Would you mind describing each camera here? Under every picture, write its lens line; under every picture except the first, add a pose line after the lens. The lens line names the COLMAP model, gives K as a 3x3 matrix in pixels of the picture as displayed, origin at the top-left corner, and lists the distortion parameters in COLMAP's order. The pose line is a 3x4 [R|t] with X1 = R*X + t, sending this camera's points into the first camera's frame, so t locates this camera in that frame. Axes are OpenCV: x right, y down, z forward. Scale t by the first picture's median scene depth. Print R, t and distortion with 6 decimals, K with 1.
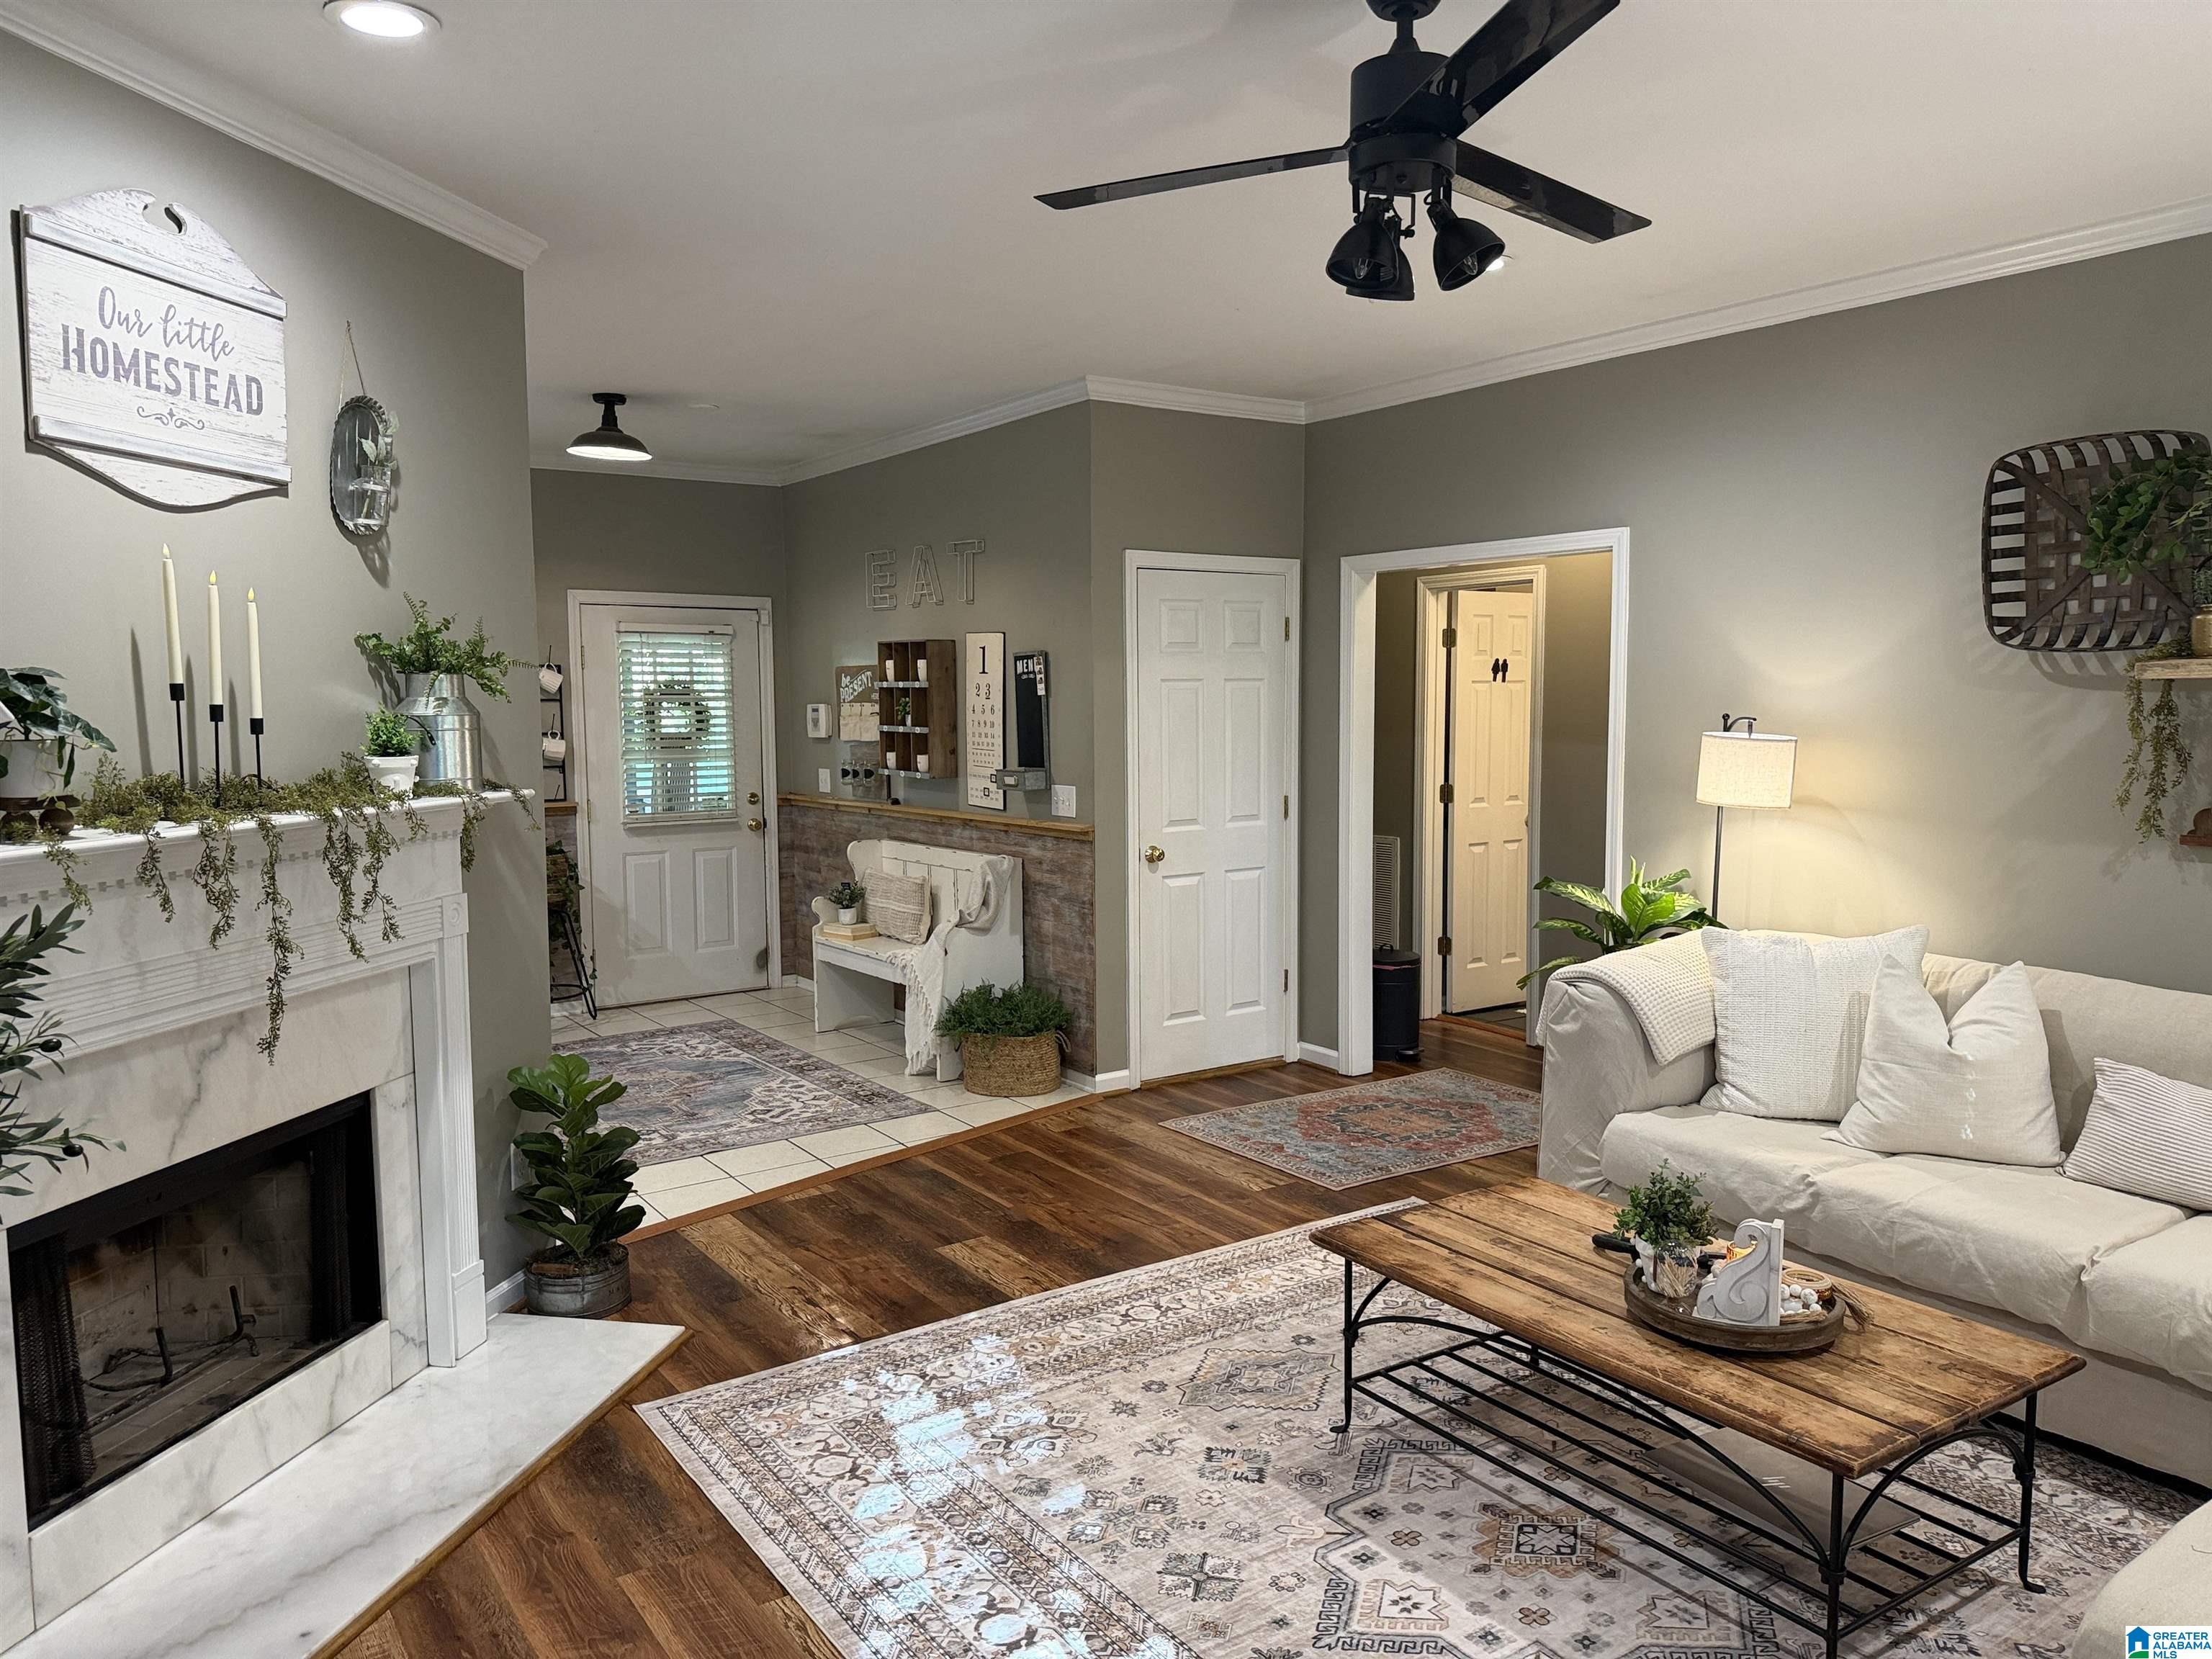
lens RADIAL K [[1605.0, 0, 1102.3], [0, 1605.0, 832.0], [0, 0, 1]] dist [0.116525, -0.058317]
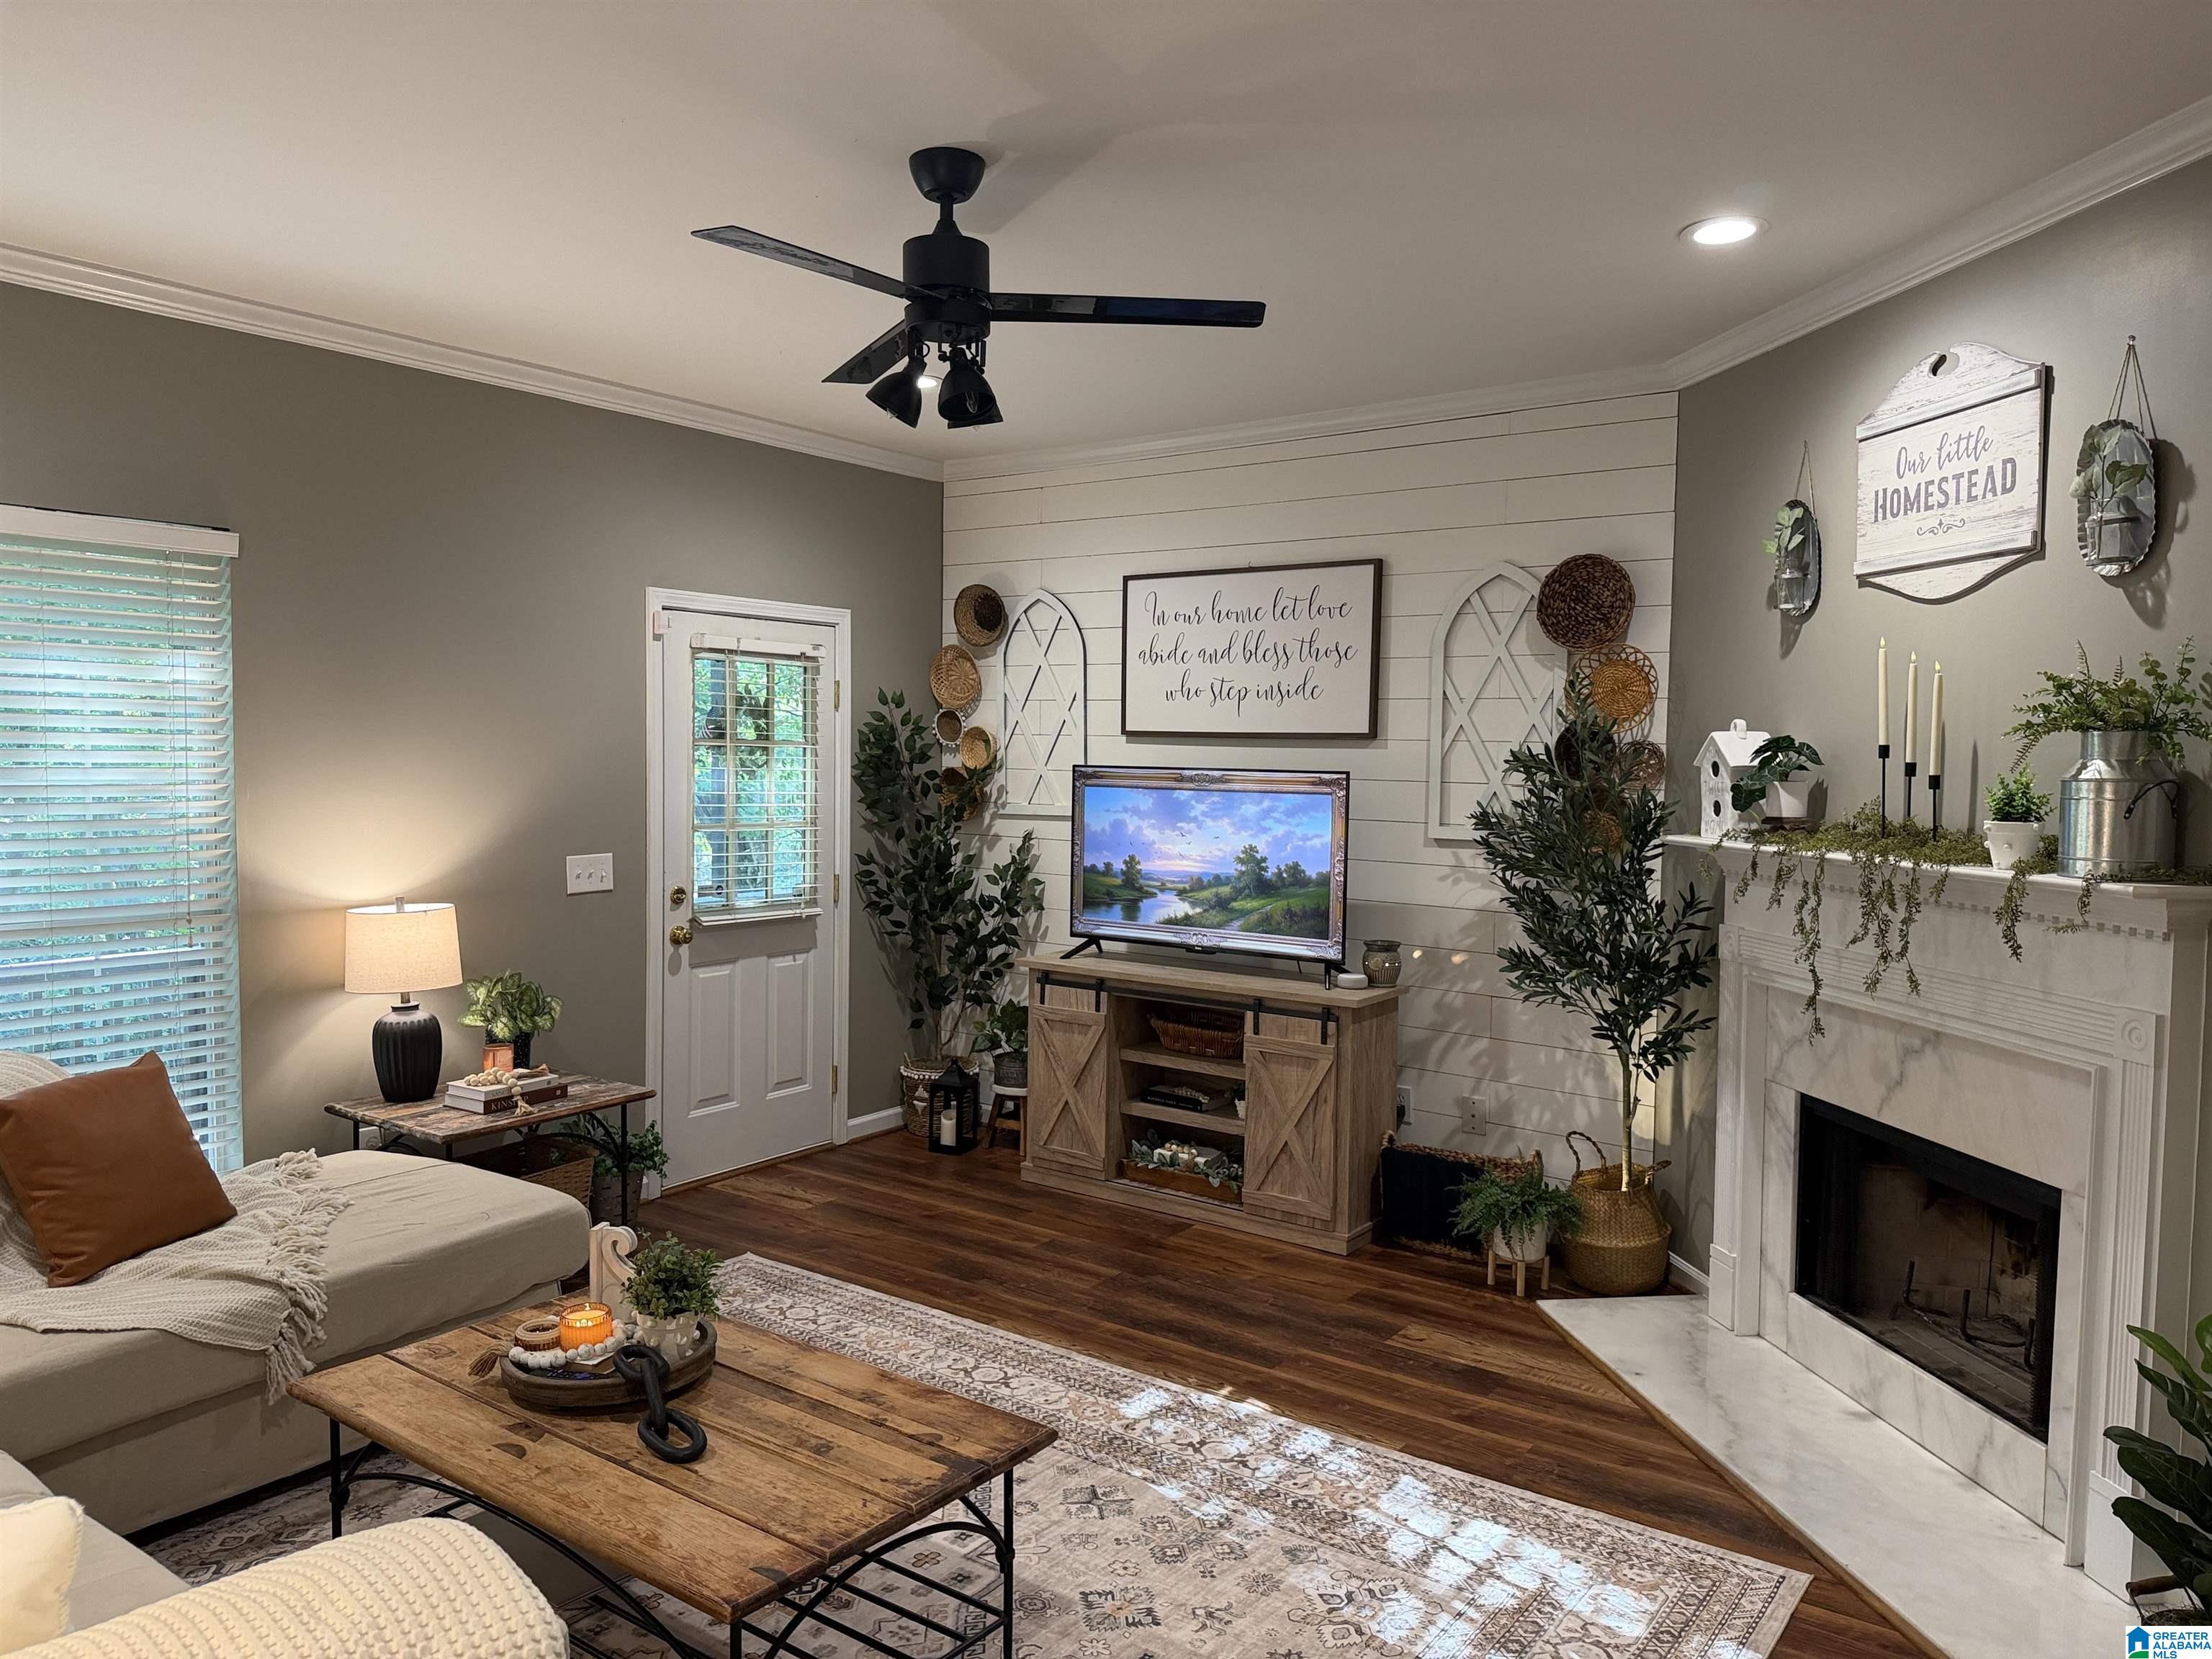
lens RADIAL K [[1605.0, 0, 1092.9], [0, 1605.0, 849.4], [0, 0, 1]] dist [0.116525, -0.058317]
pose [[-0.946330, 0.017955, -0.322702, 0.285252], [-0.033138, 0.987803, 0.152139, -0.122066], [0.321498, 0.154667, -0.934193, 1.335724]]
